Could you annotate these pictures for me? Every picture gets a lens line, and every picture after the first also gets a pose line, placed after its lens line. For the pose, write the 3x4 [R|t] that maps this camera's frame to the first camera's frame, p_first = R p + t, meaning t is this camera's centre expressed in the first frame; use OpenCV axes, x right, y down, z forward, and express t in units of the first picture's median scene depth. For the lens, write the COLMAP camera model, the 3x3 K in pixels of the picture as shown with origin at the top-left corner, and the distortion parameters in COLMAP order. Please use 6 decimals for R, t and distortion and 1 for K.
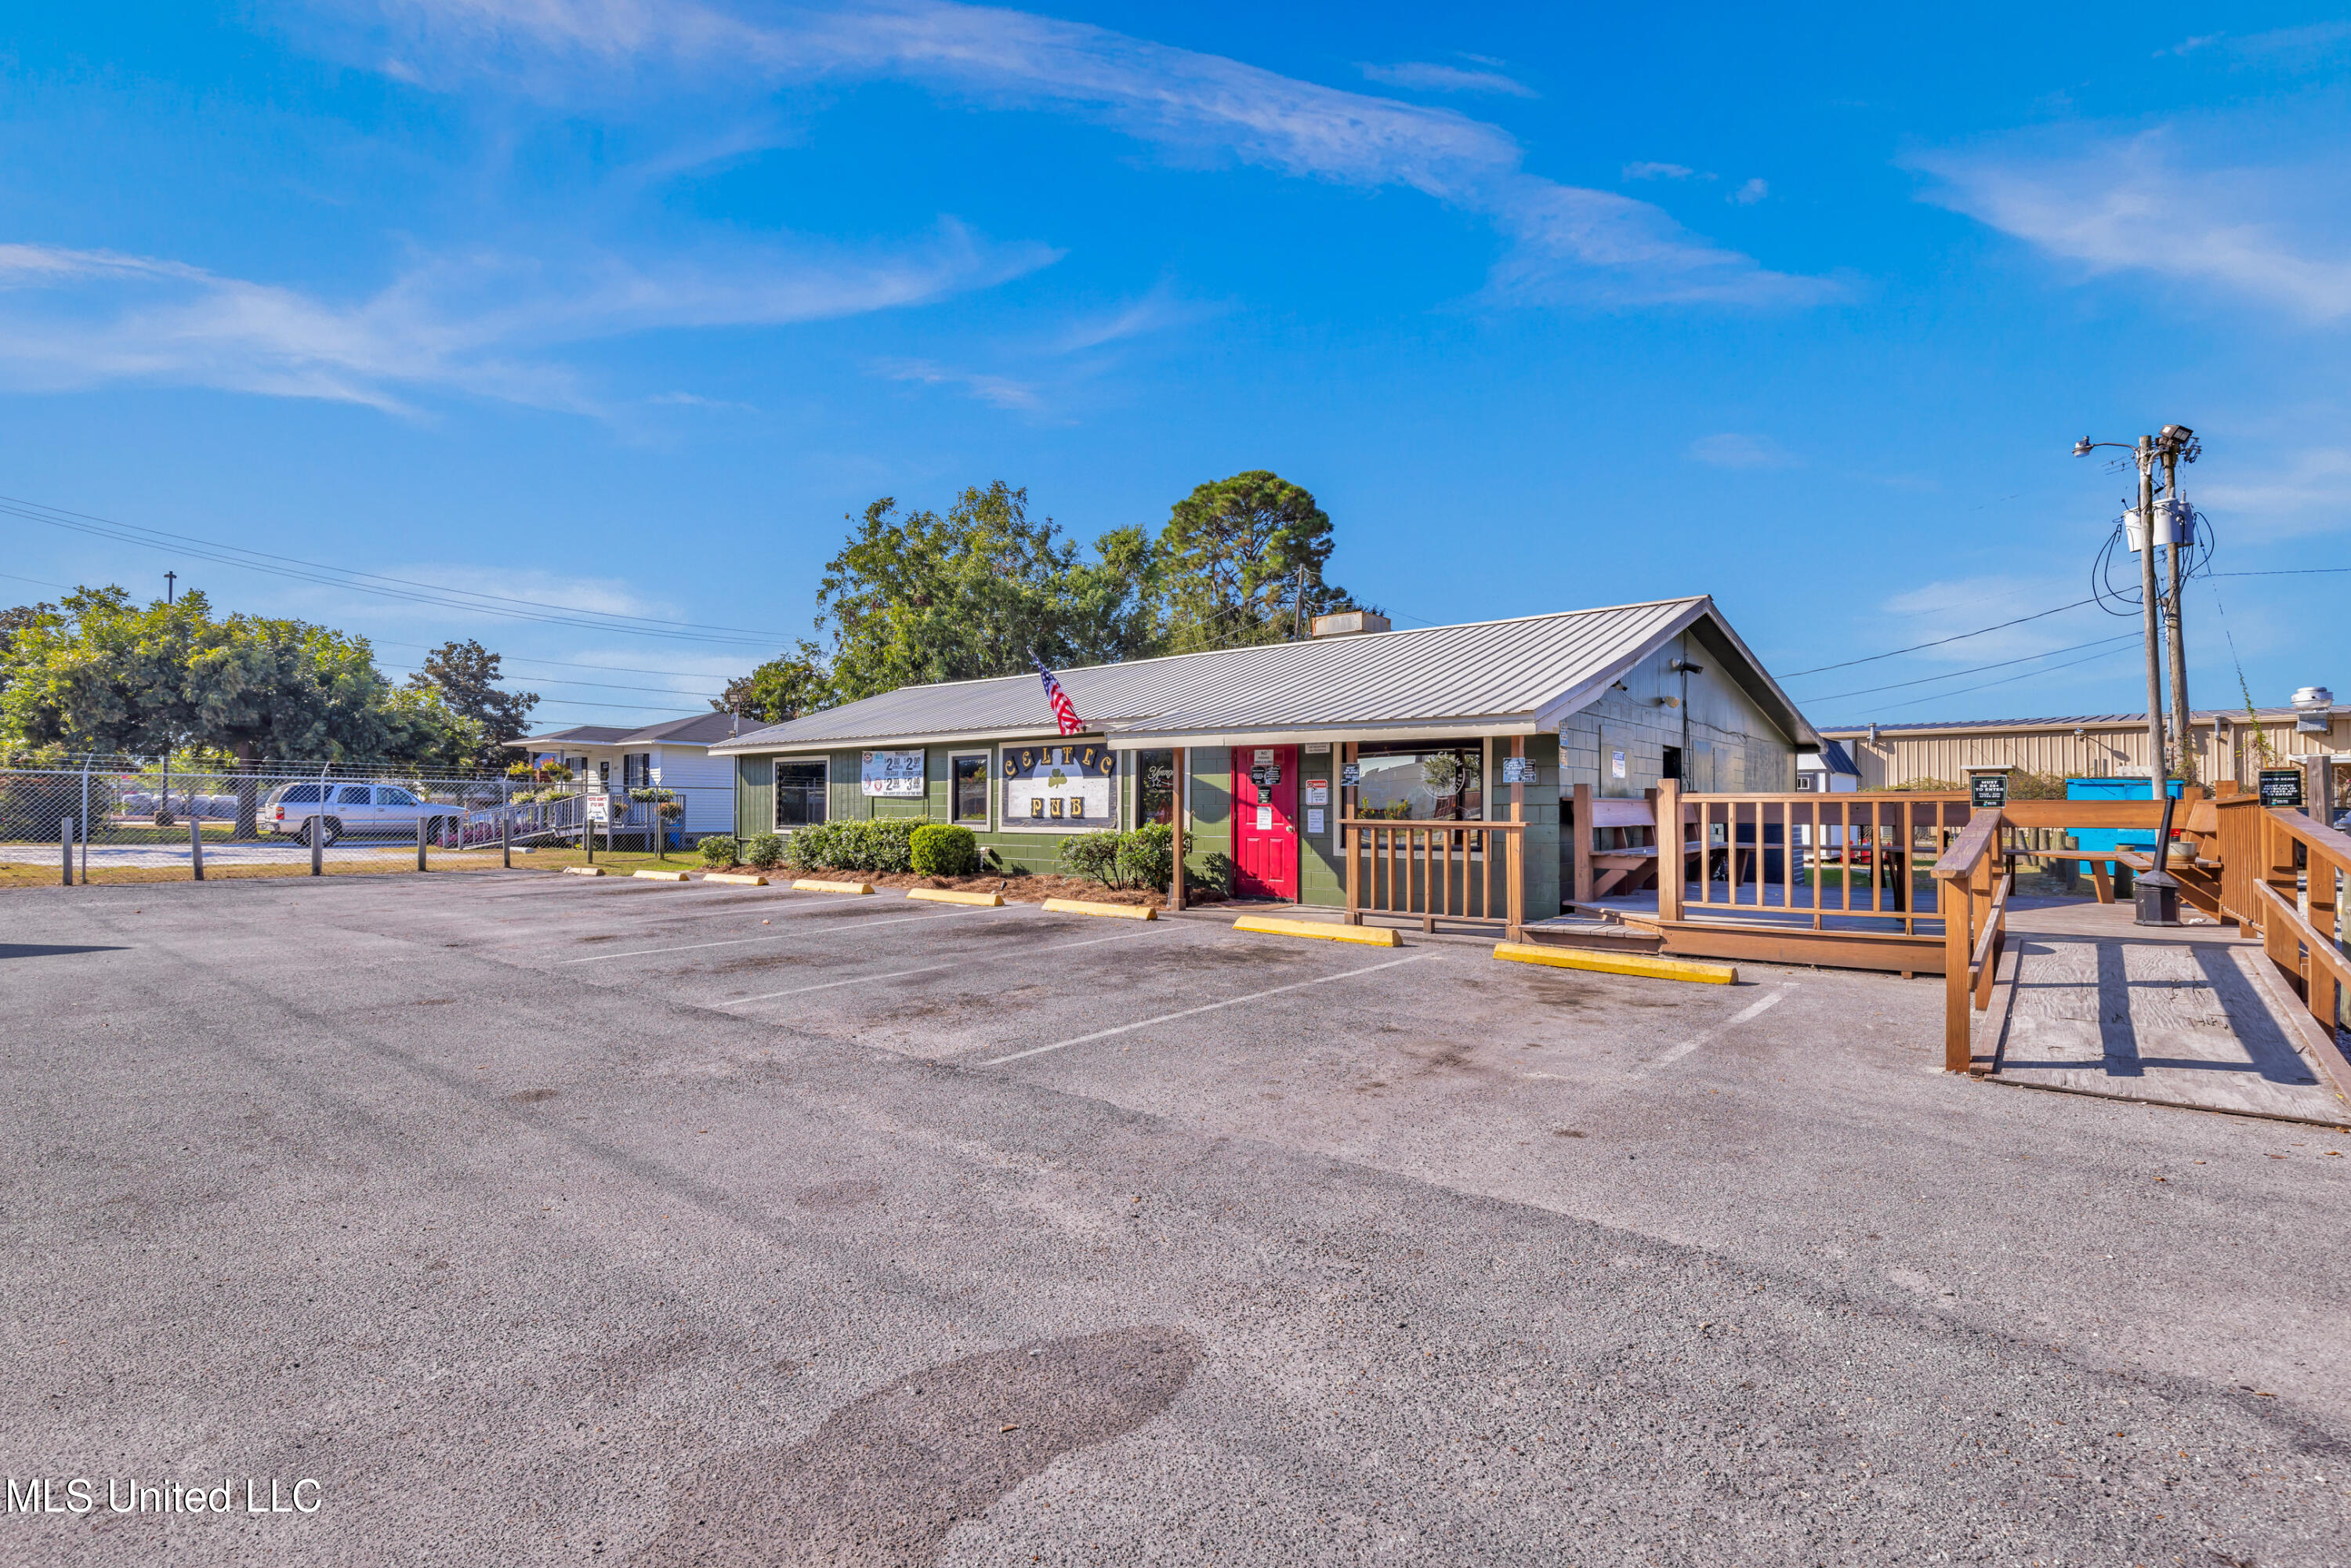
lens RADIAL K [[1068.0, 0, 1186.4], [0, 1068.0, 771.6], [0, 0, 1]] dist [0.007564, -0.000968]
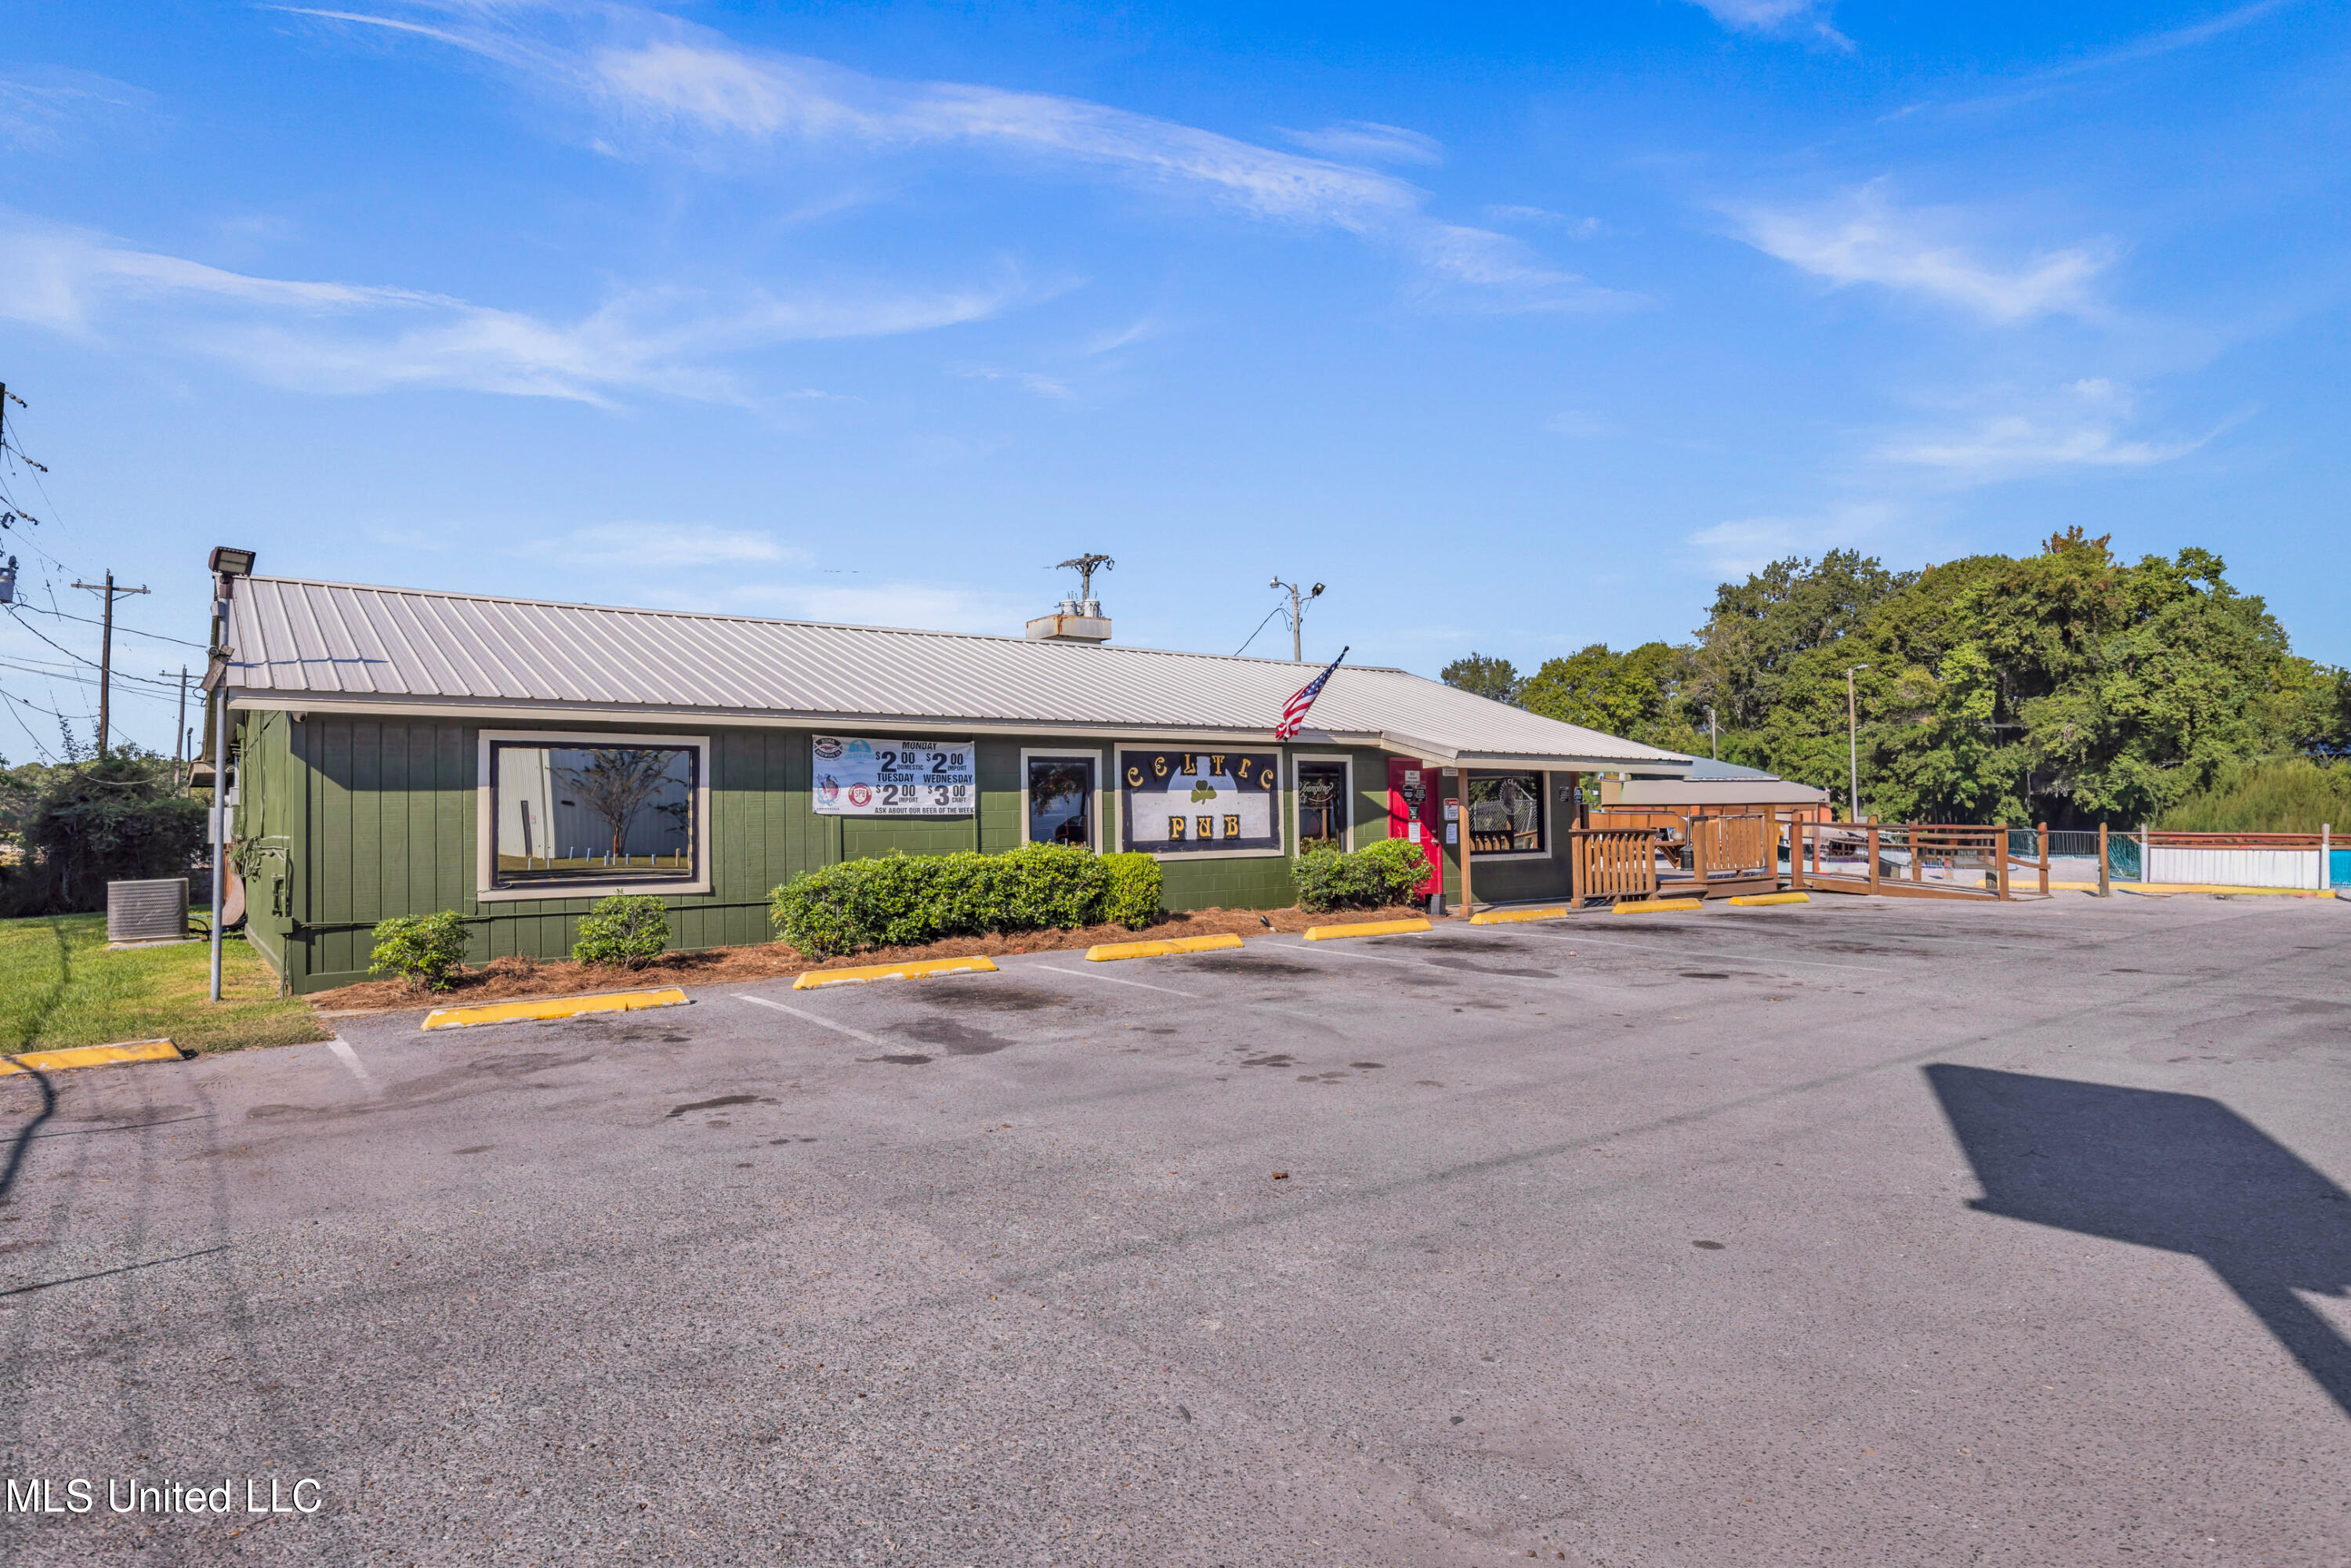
lens RADIAL K [[1377.0, 0, 1175.5], [0, 1377.0, 784.0], [0, 0, 1]] dist [-0.000601, -0.000899]
pose [[0.238435, 0.020755, 0.970937, -1.151536], [-0.018715, 0.999684, -0.016774, 0.018044], [-0.970978, -0.014172, 0.238749, 0.762014]]
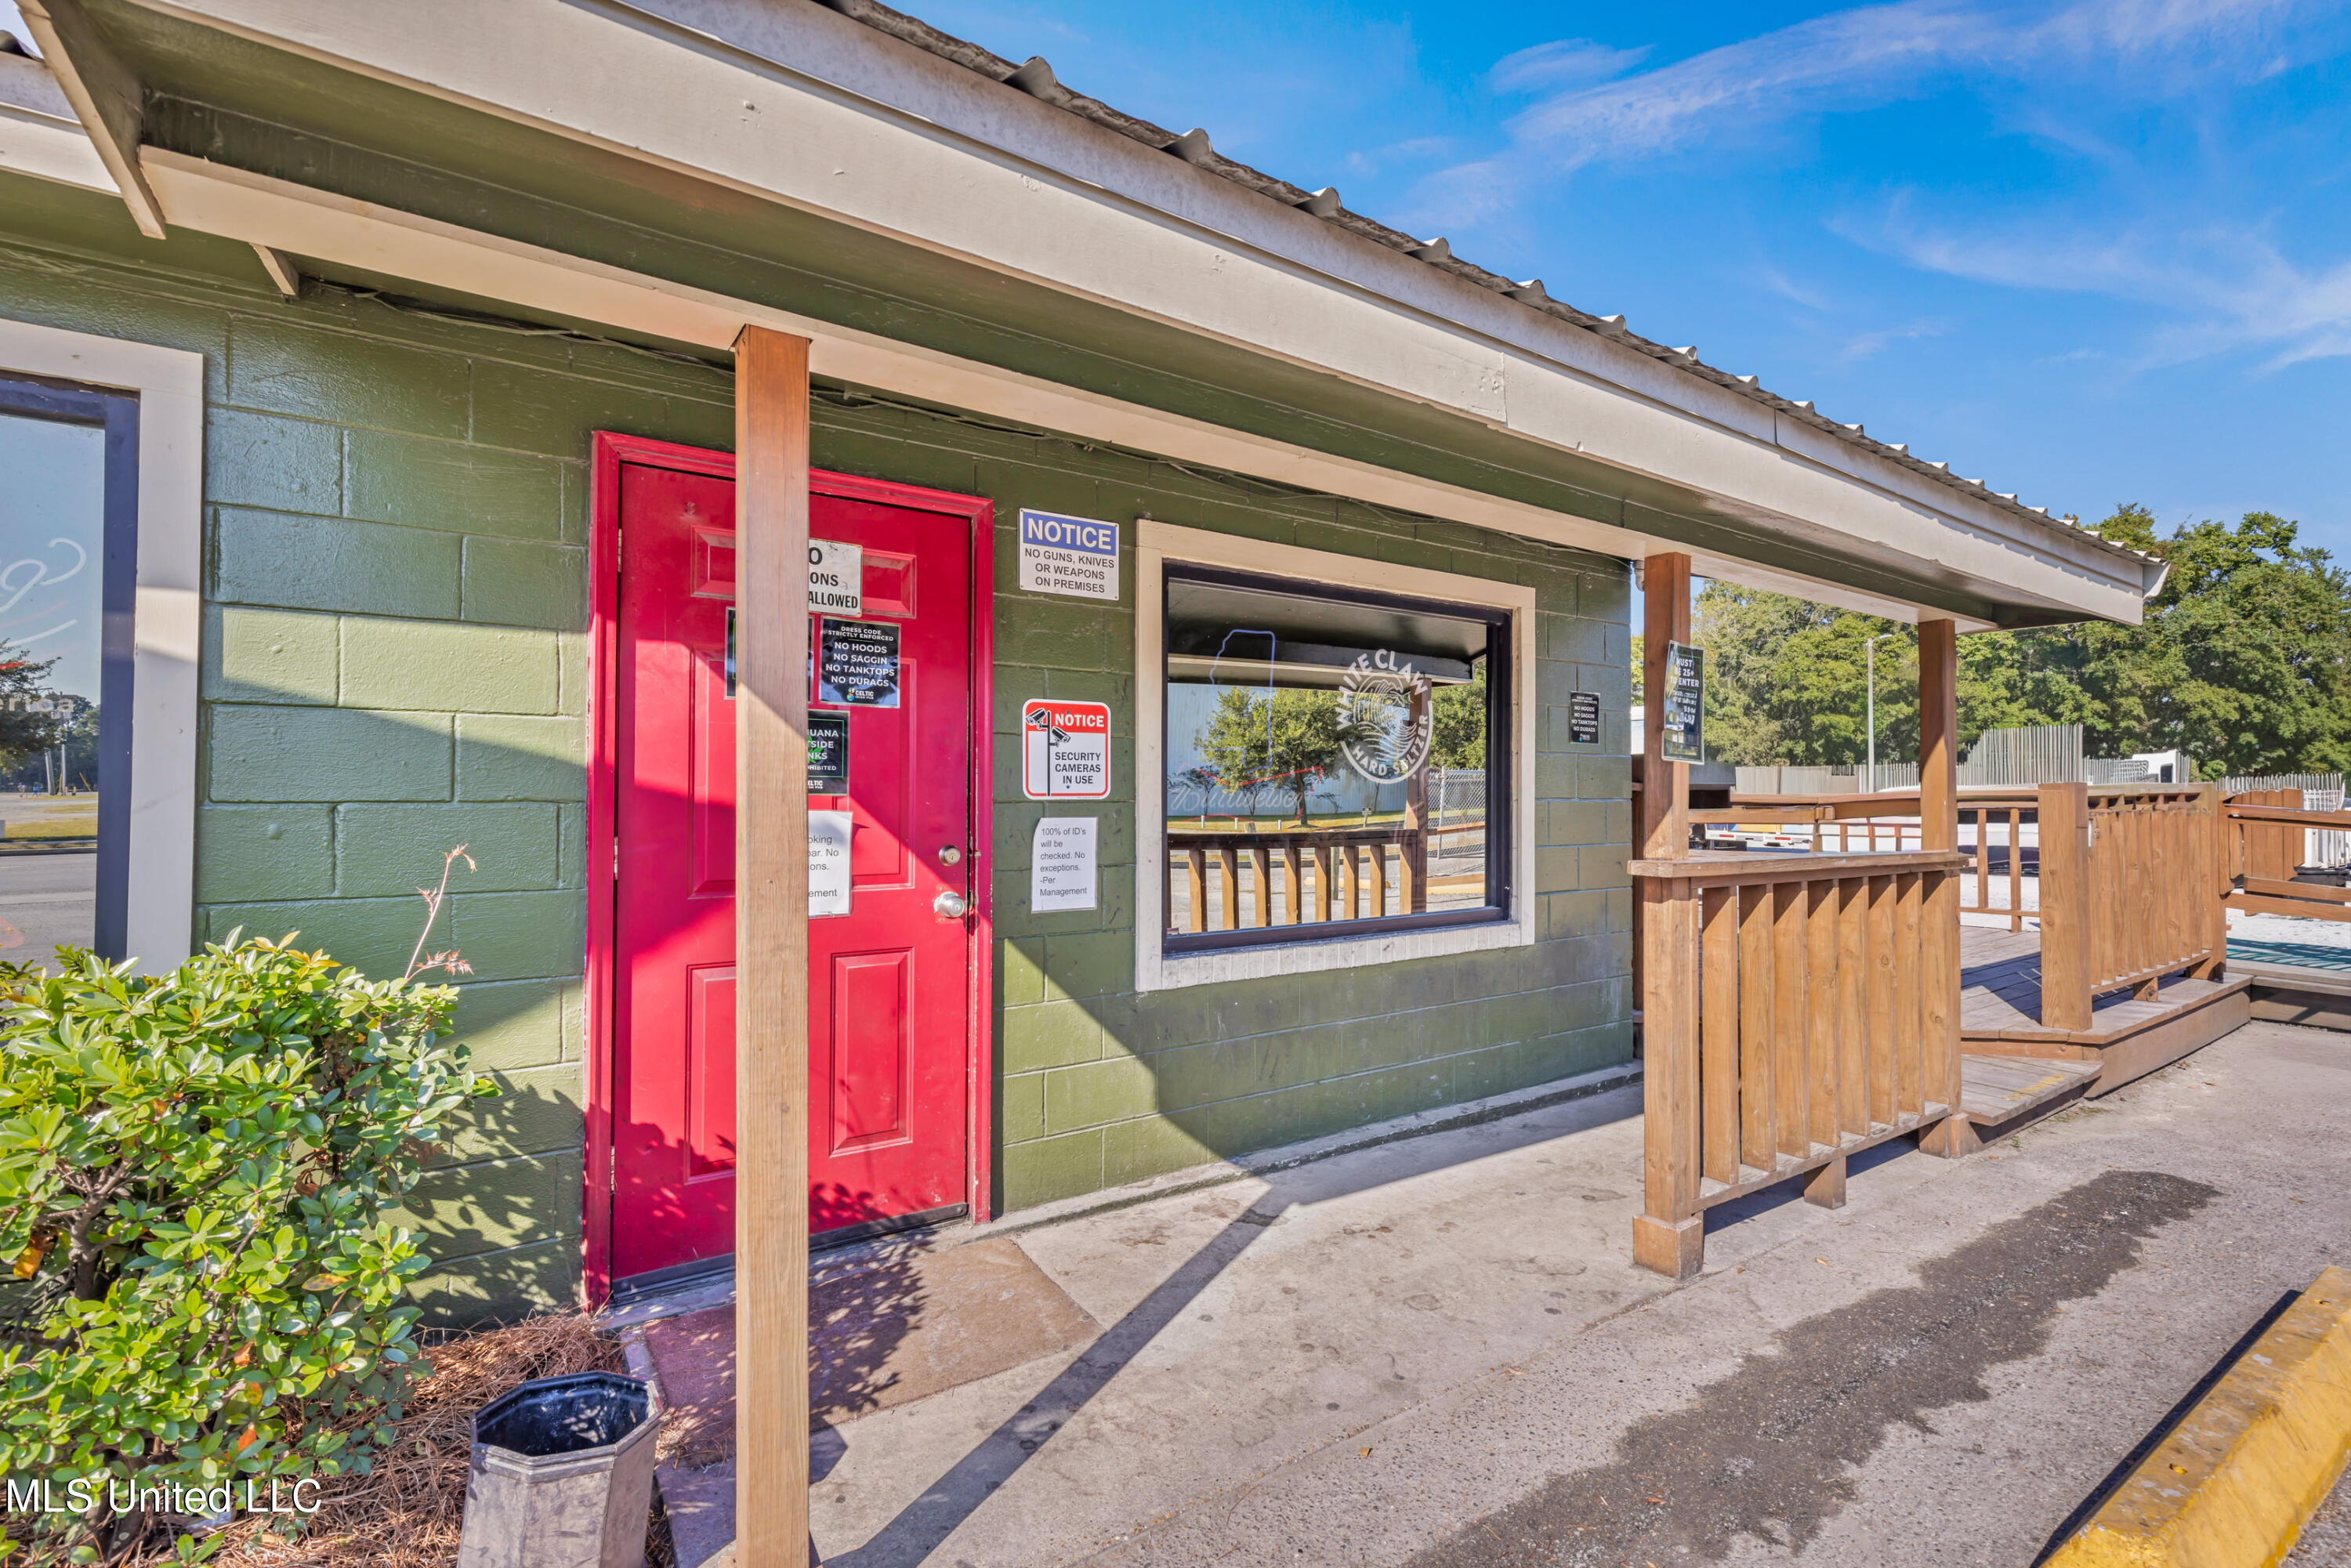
lens RADIAL K [[1042.0, 0, 1175.5], [0, 1042.0, 784.0], [0, 0, 1]] dist [0.003291, 0.000333]
pose [[0.300204, 0.007546, 0.953845, -0.084584], [-0.035352, 0.999370, 0.003220, 0.020788], [-0.953220, -0.034687, 0.300282, 0.735940]]
